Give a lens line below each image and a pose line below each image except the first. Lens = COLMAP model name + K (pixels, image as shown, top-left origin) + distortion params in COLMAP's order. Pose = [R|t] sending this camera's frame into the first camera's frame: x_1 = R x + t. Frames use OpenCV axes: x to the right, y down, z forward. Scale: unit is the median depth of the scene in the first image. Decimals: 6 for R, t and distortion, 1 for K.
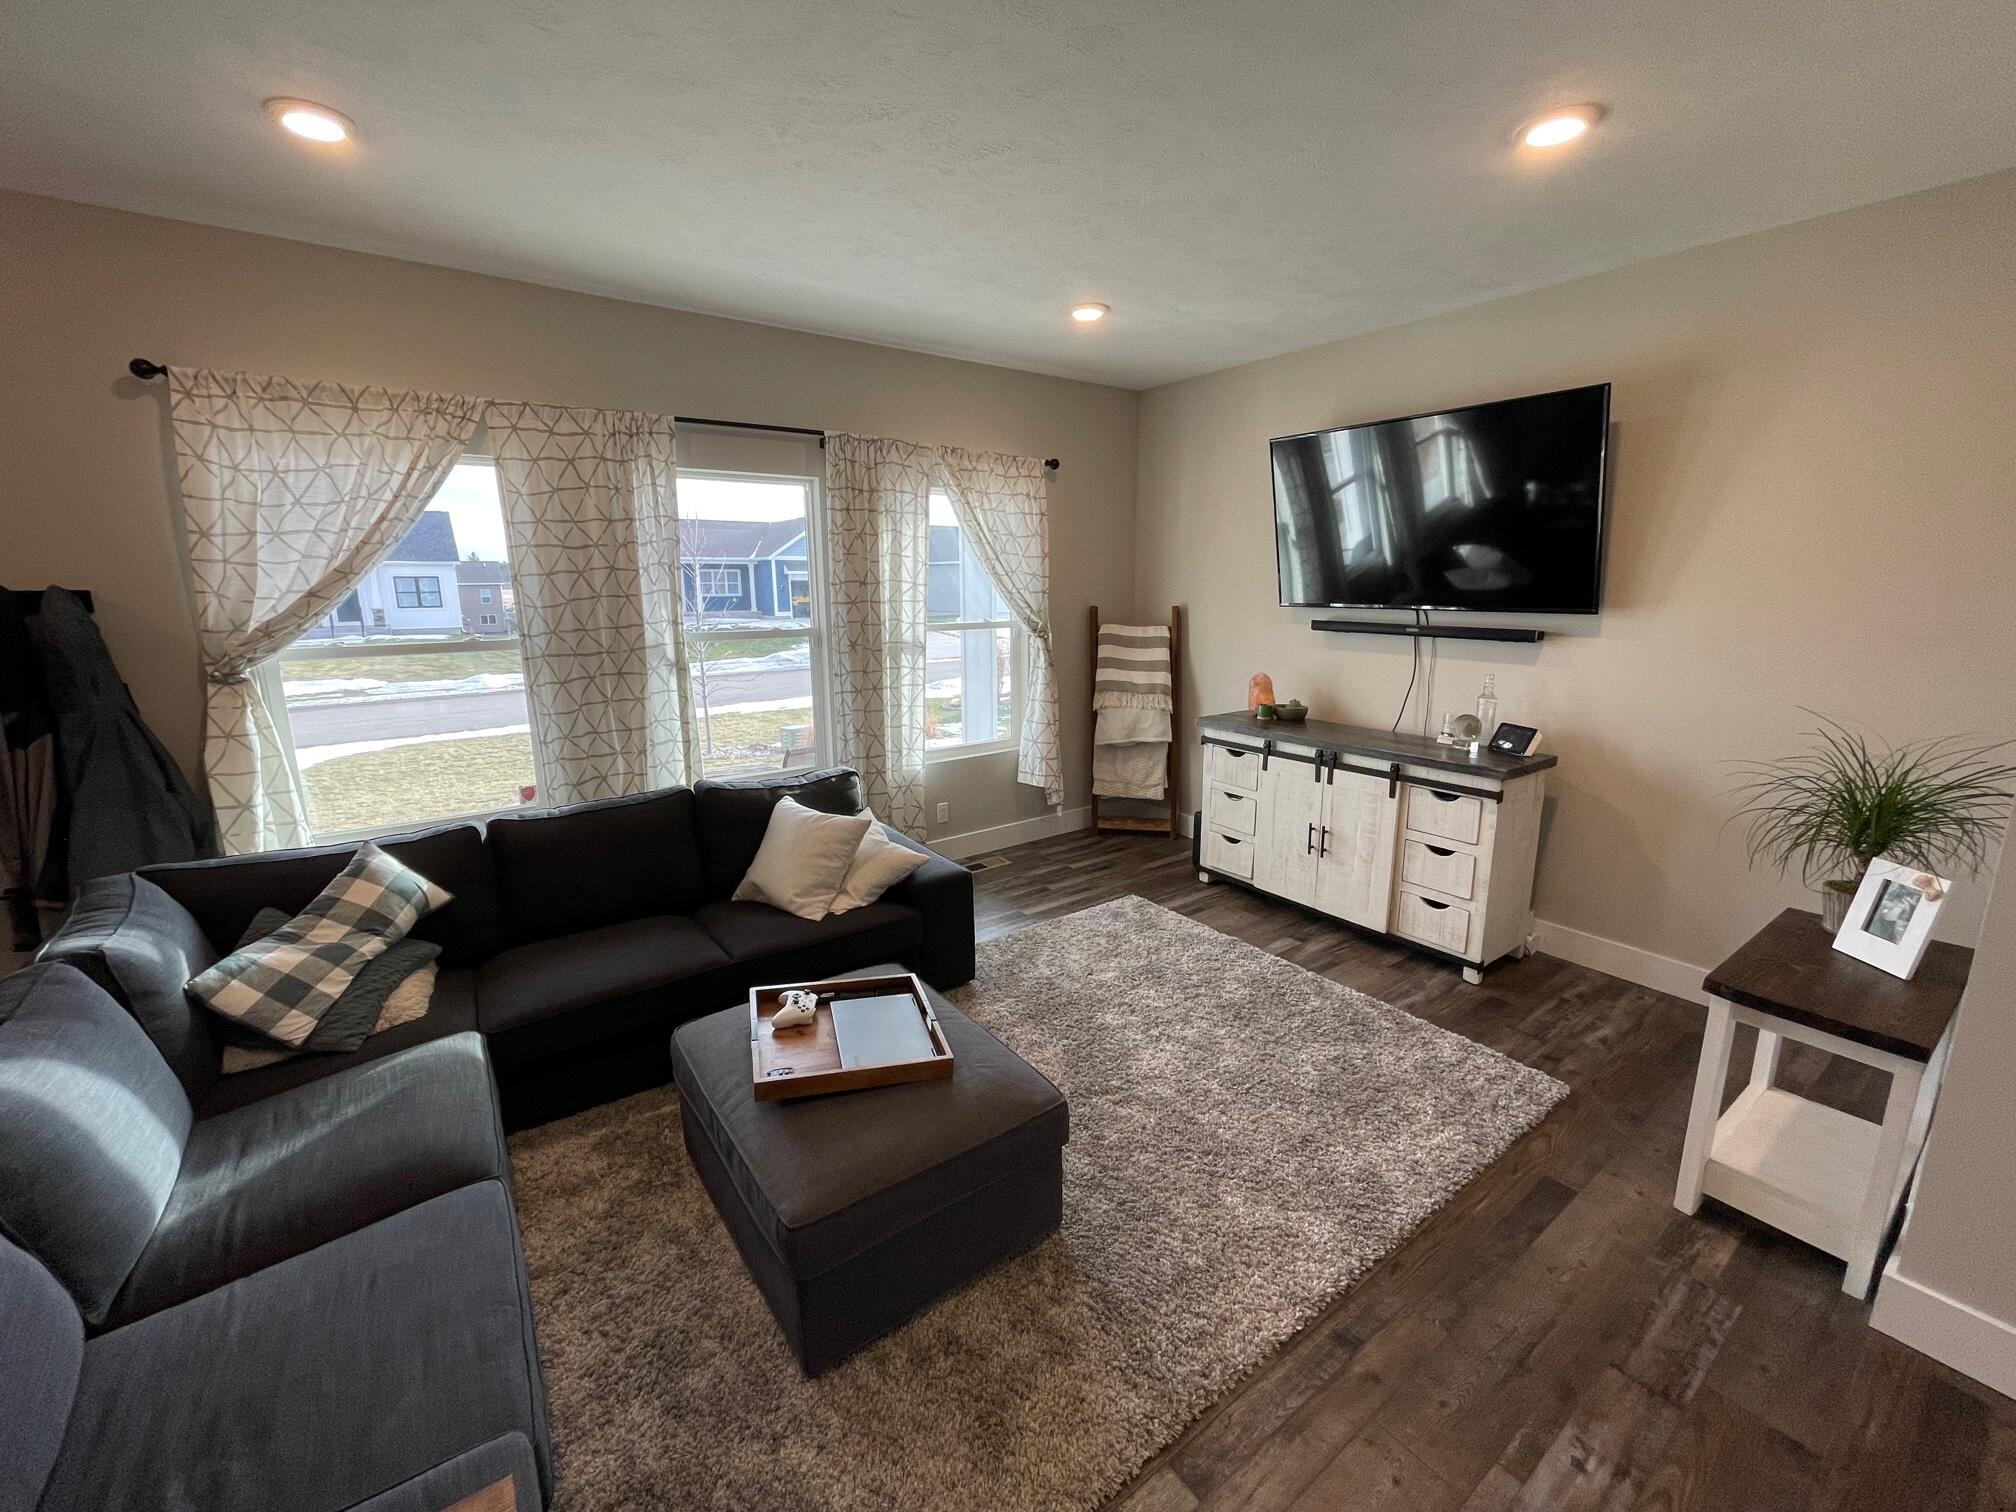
lens RADIAL K [[803.4, 0, 1012.9], [0, 803.4, 741.7], [0, 0, 1]] dist [0.002468, -0.002739]
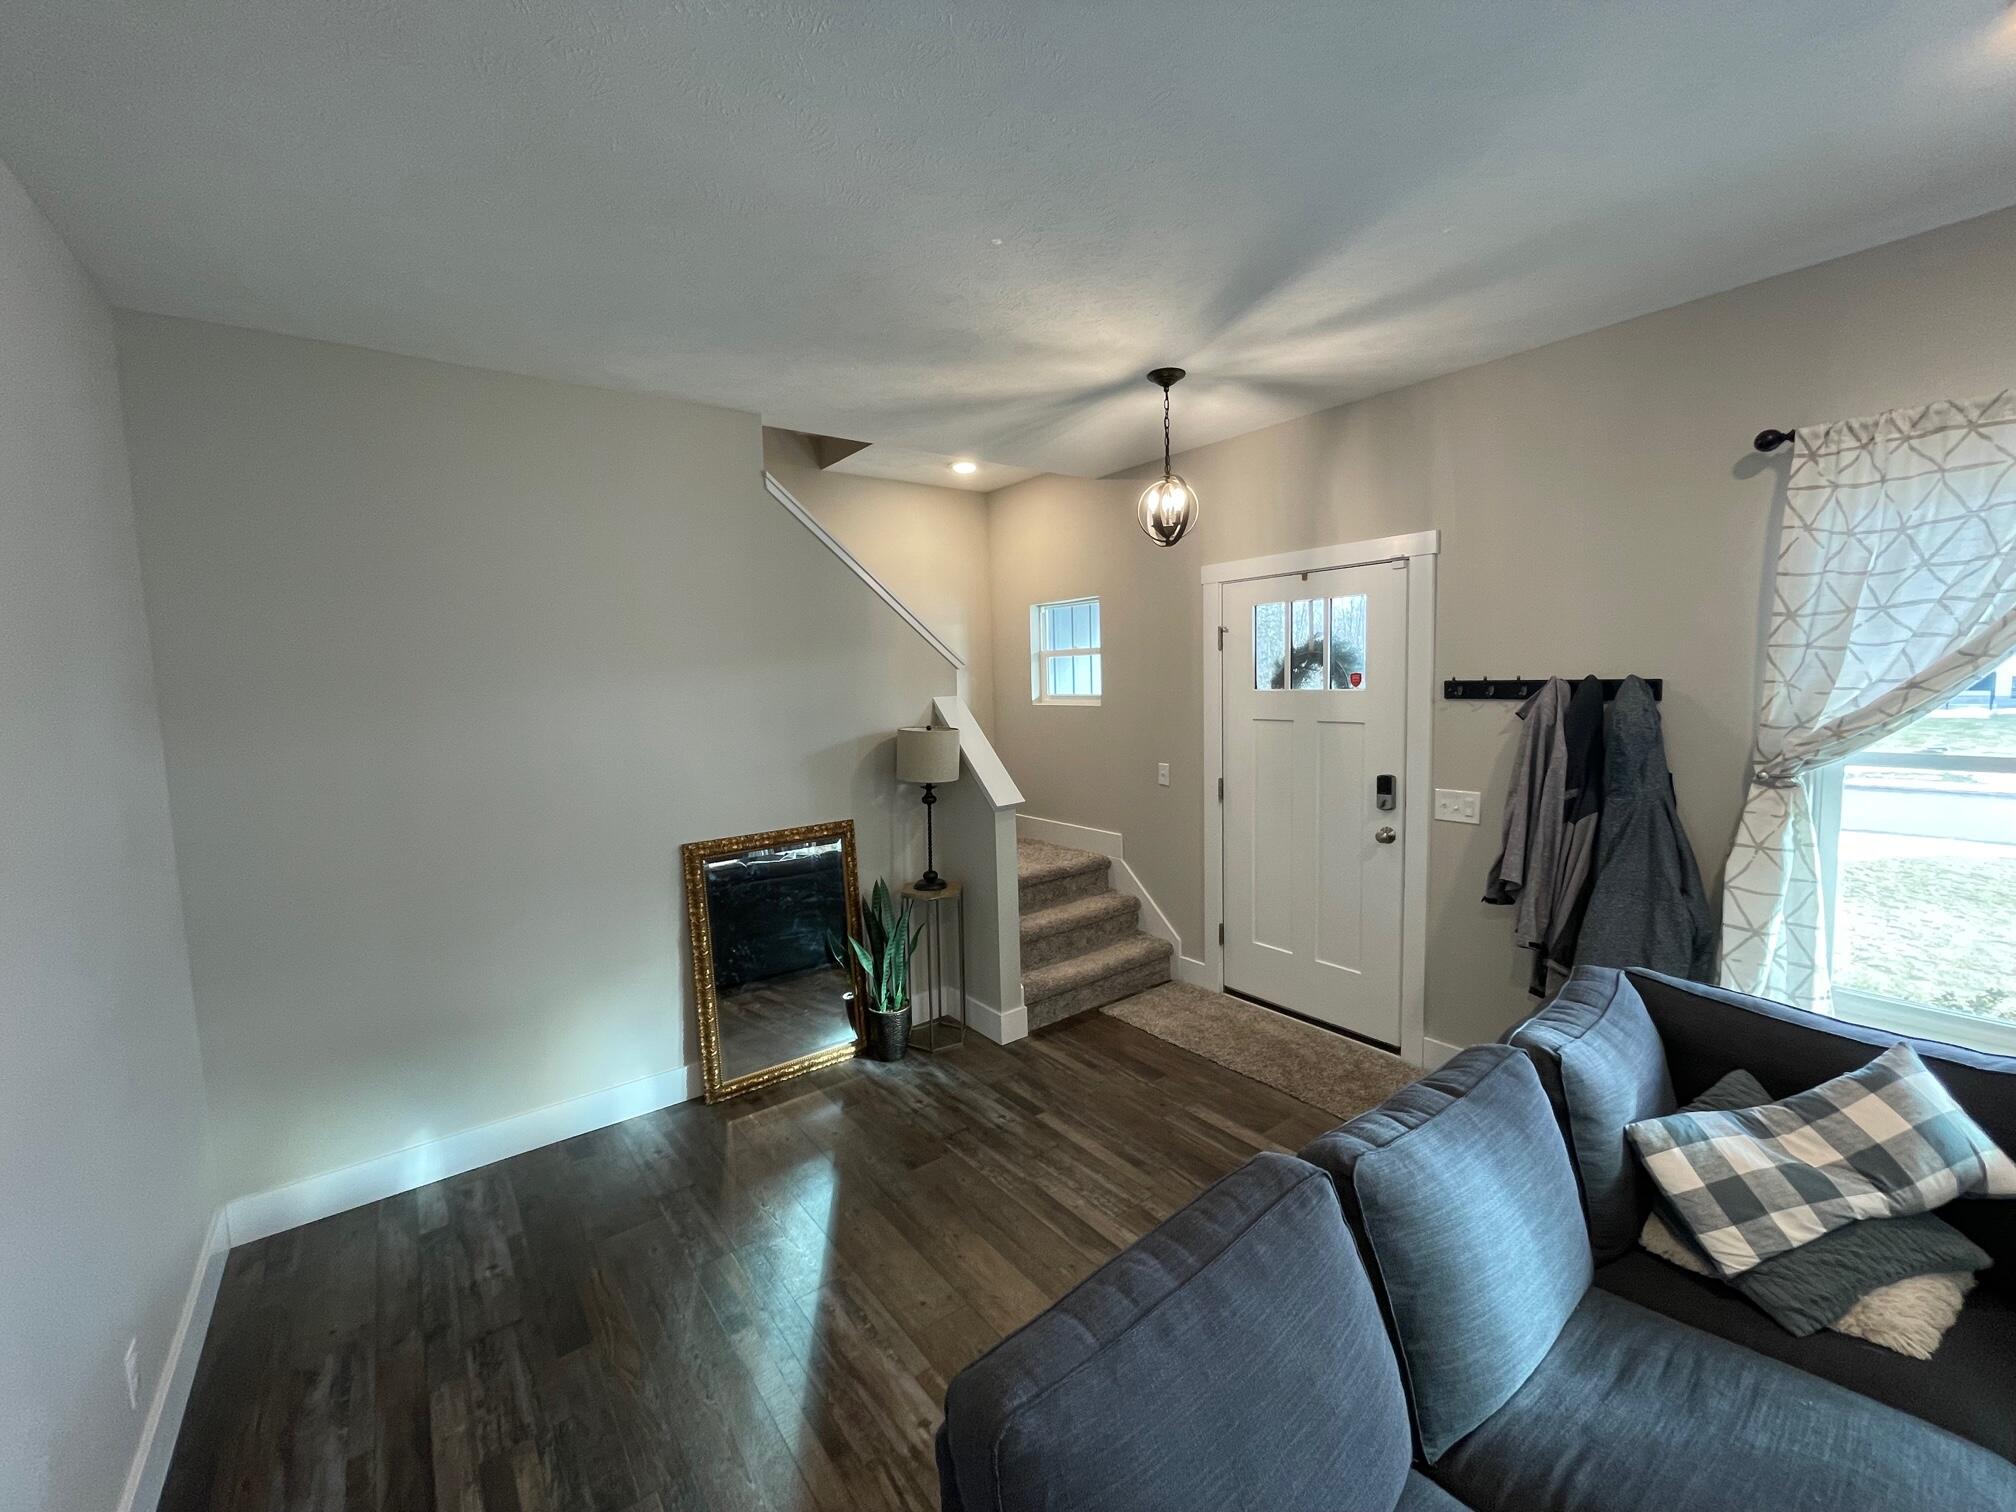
lens RADIAL K [[803.4, 0, 1009.4], [0, 803.4, 744.0], [0, 0, 1]] dist [0.002468, -0.002739]
pose [[0.009621, 0.093879, -0.995537, -0.146115], [-0.169630, 0.981307, 0.090897, -0.060405], [0.985461, 0.167998, 0.025365, 0.178093]]
